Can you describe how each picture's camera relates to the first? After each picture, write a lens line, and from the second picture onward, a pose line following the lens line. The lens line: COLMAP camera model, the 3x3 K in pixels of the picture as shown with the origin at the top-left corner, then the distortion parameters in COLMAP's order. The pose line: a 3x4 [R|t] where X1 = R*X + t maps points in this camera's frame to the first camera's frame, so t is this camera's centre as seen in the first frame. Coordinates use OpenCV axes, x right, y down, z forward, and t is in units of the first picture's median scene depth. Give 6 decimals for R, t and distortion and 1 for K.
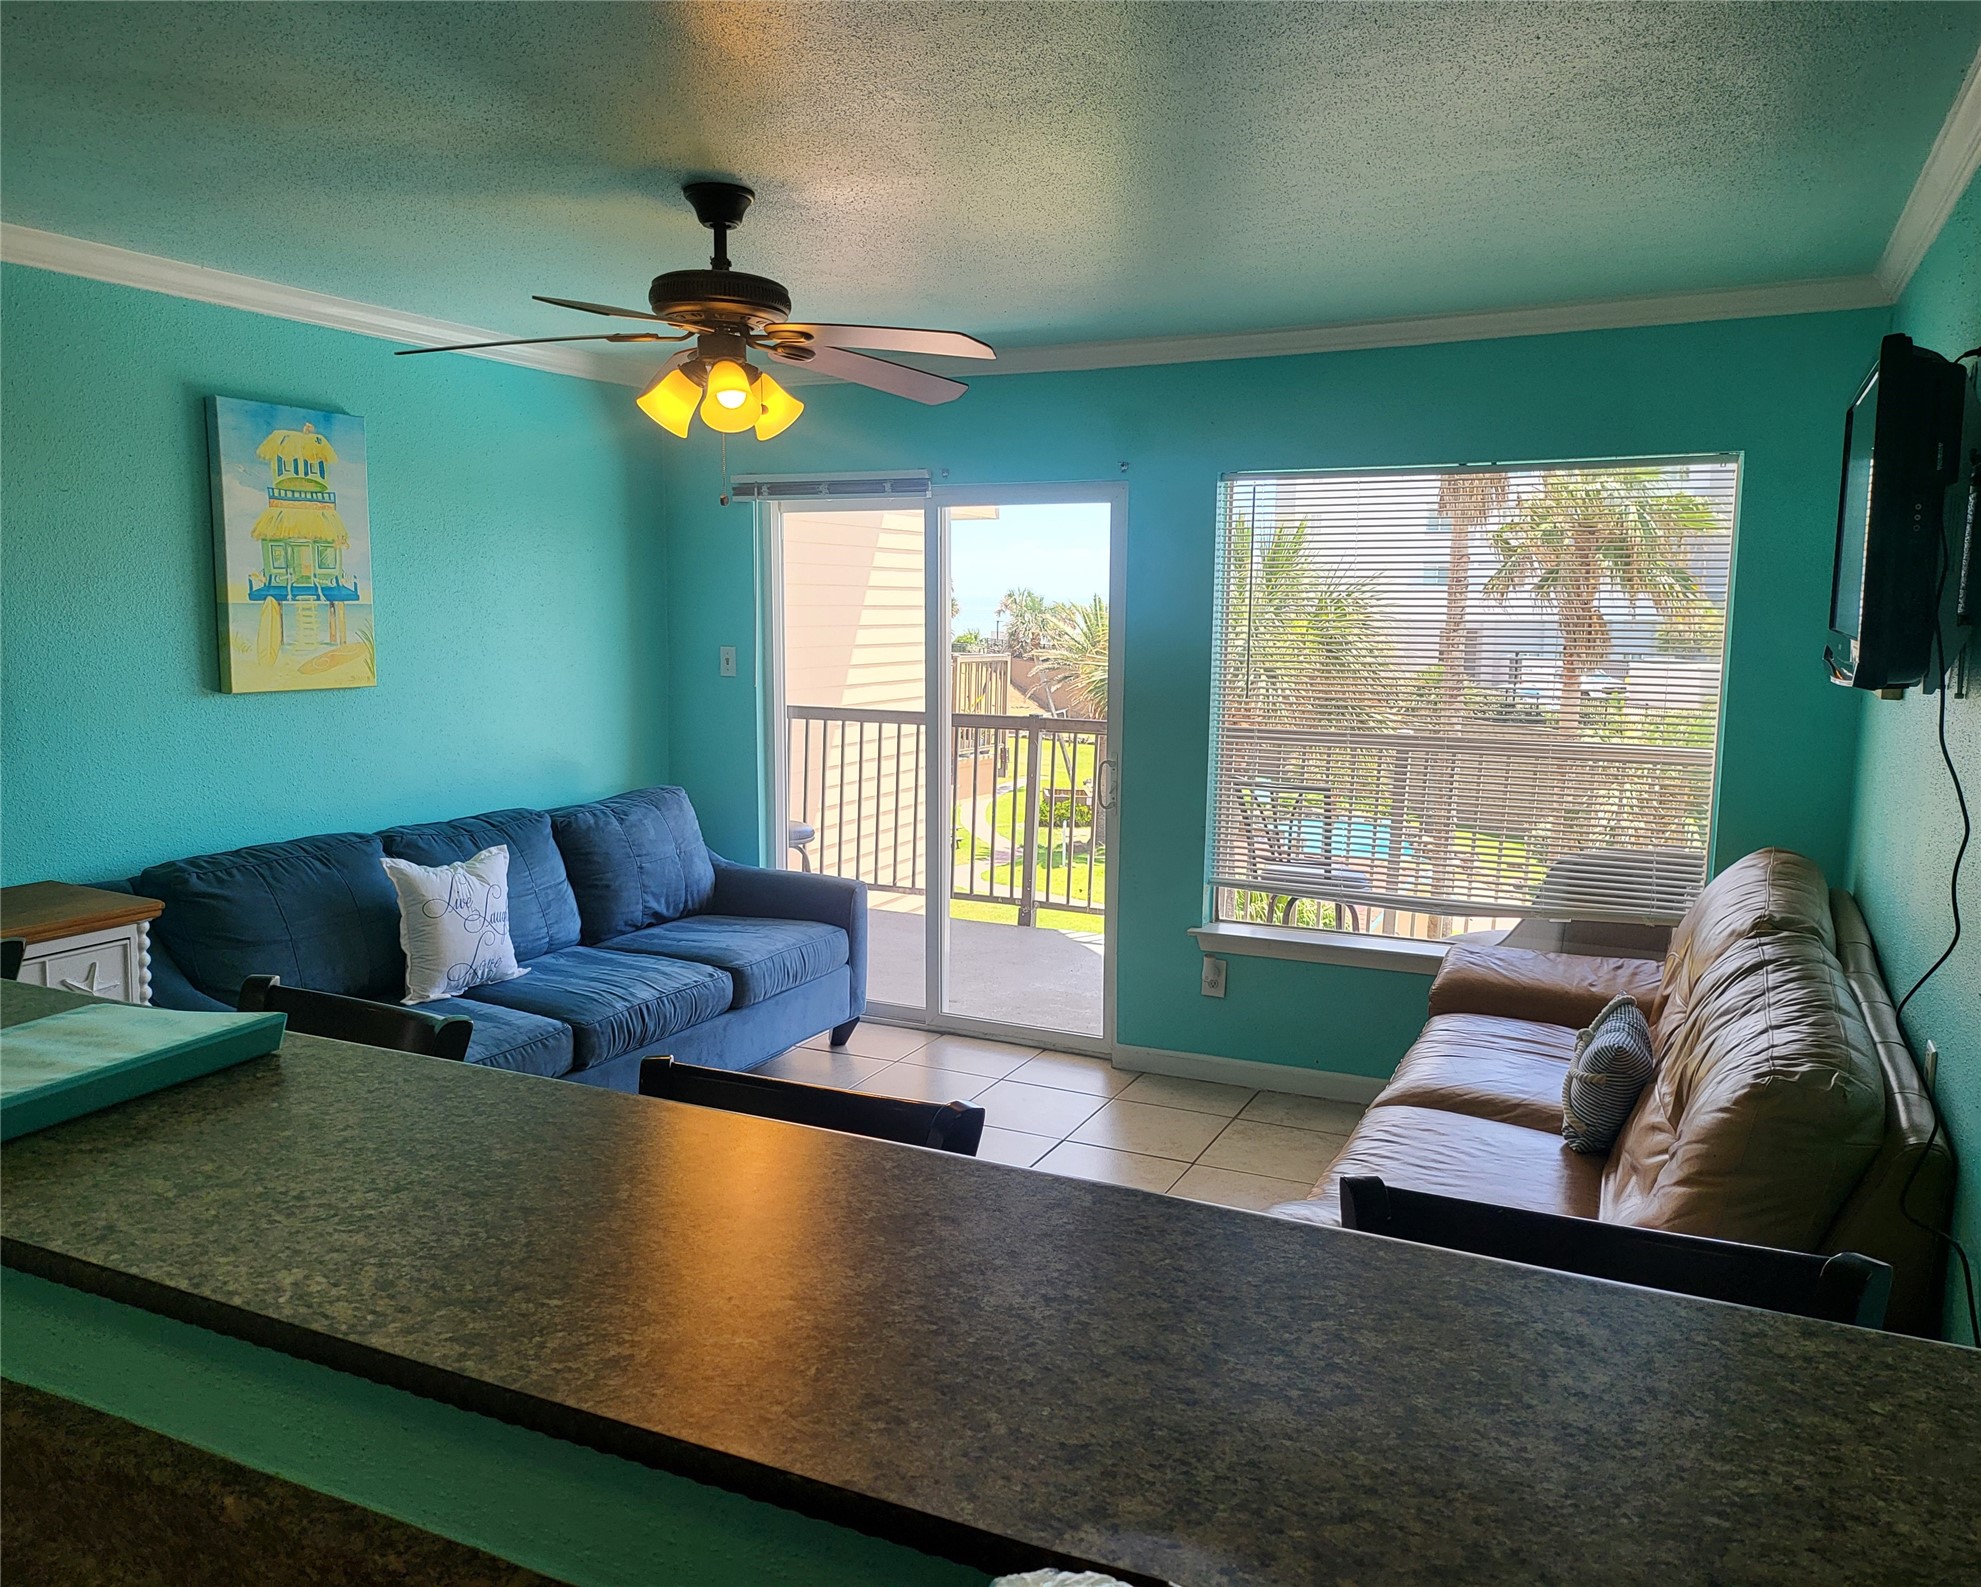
lens RADIAL K [[1476.8, 0, 1018.3], [0, 1476.8, 780.0], [0, 0, 1]] dist [0.078359, -0.085572]
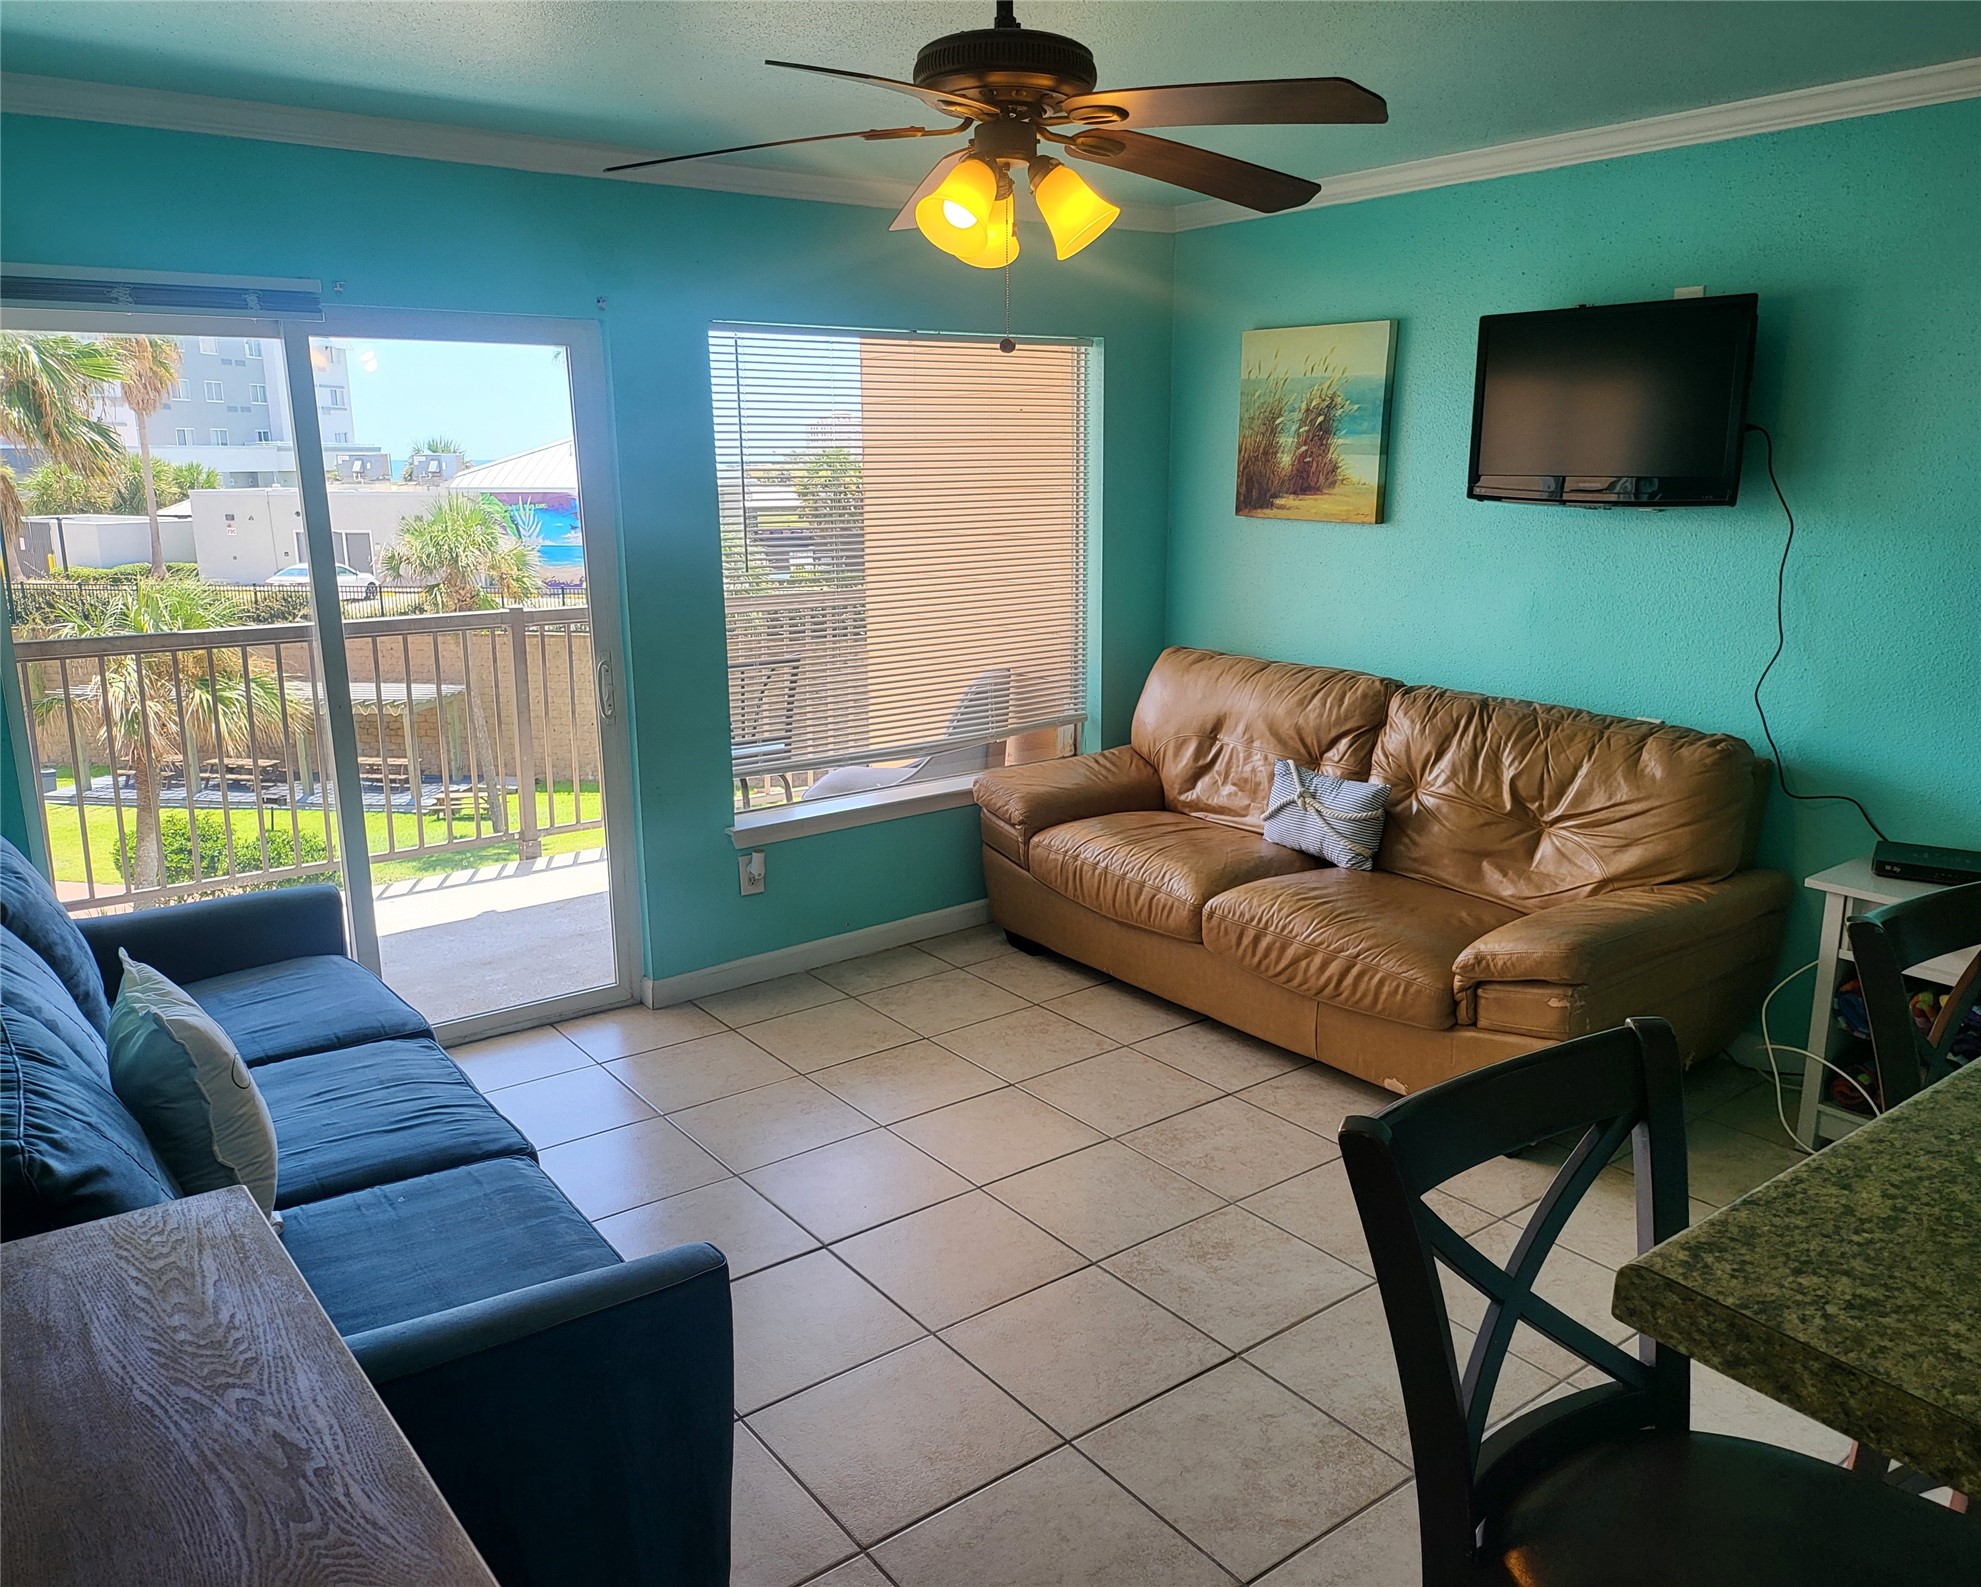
lens RADIAL K [[1459.7, 0, 990.4], [0, 1459.7, 790.5], [0, 0, 1]] dist [0.091975, -0.093178]
pose [[0.469646, -0.207234, 0.858188, -0.561071], [0.125214, 0.977869, 0.167611, -0.053441], [-0.873930, 0.028740, 0.485201, 0.394435]]
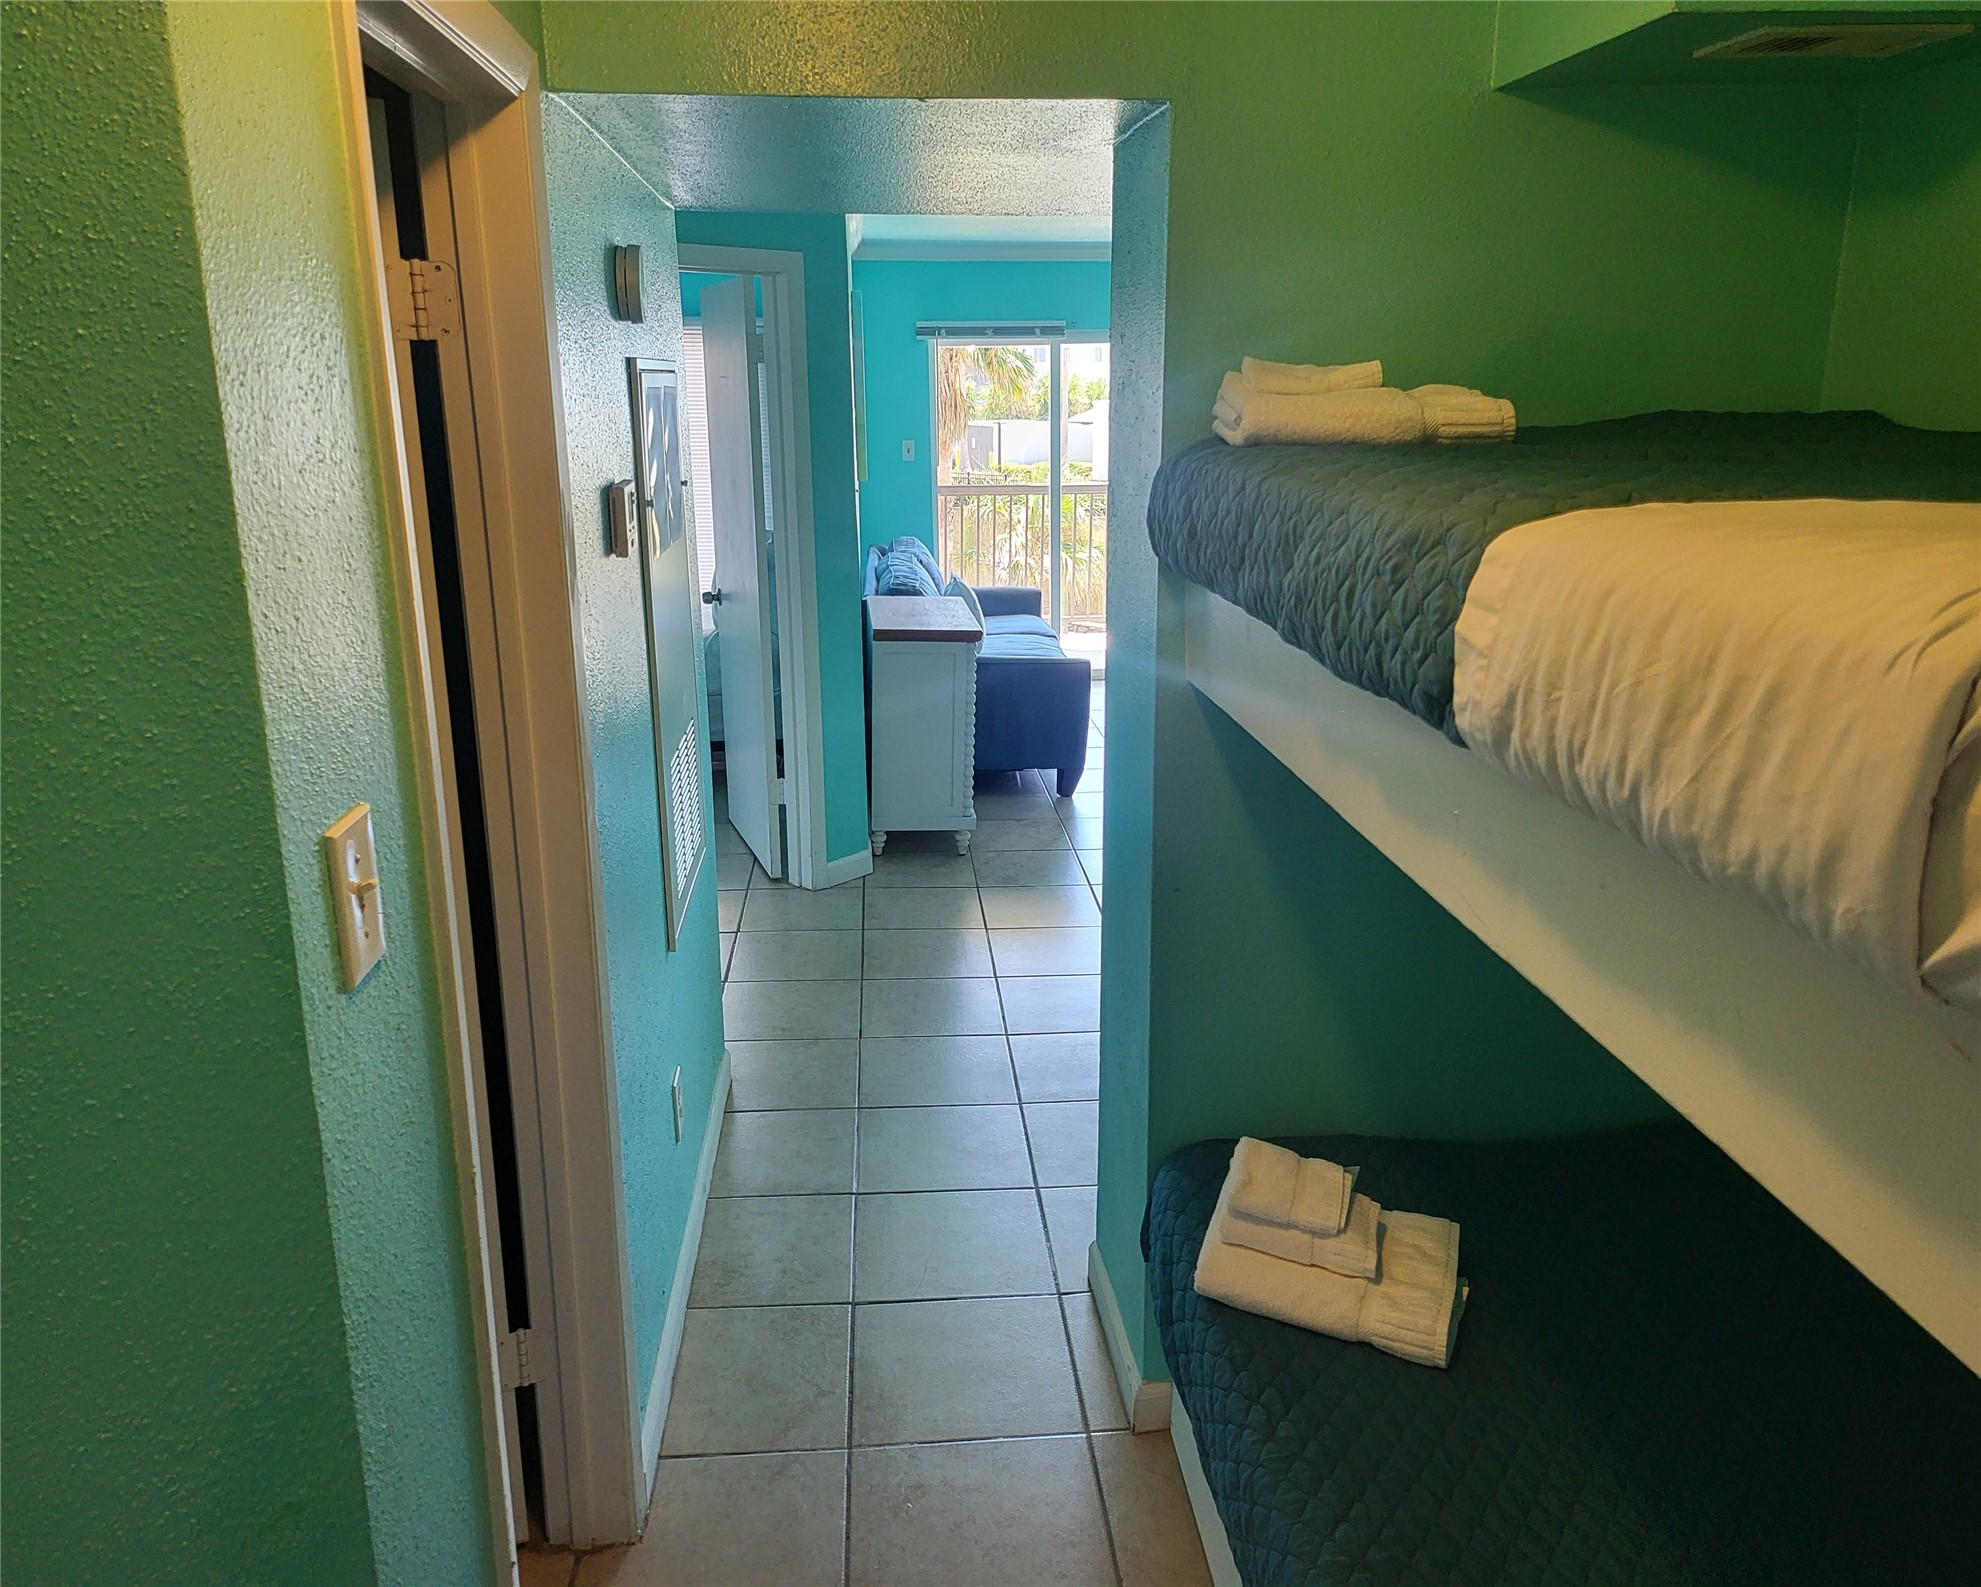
lens RADIAL K [[1476.8, 0, 1018.3], [0, 1476.8, 780.0], [0, 0, 1]] dist [0.078359, -0.085572]
pose [[0.858061, -0.151287, 0.490757, -0.960407], [0.081194, 0.983569, 0.161245, 0.013901], [-0.507088, -0.098512, 0.856246, -0.386124]]
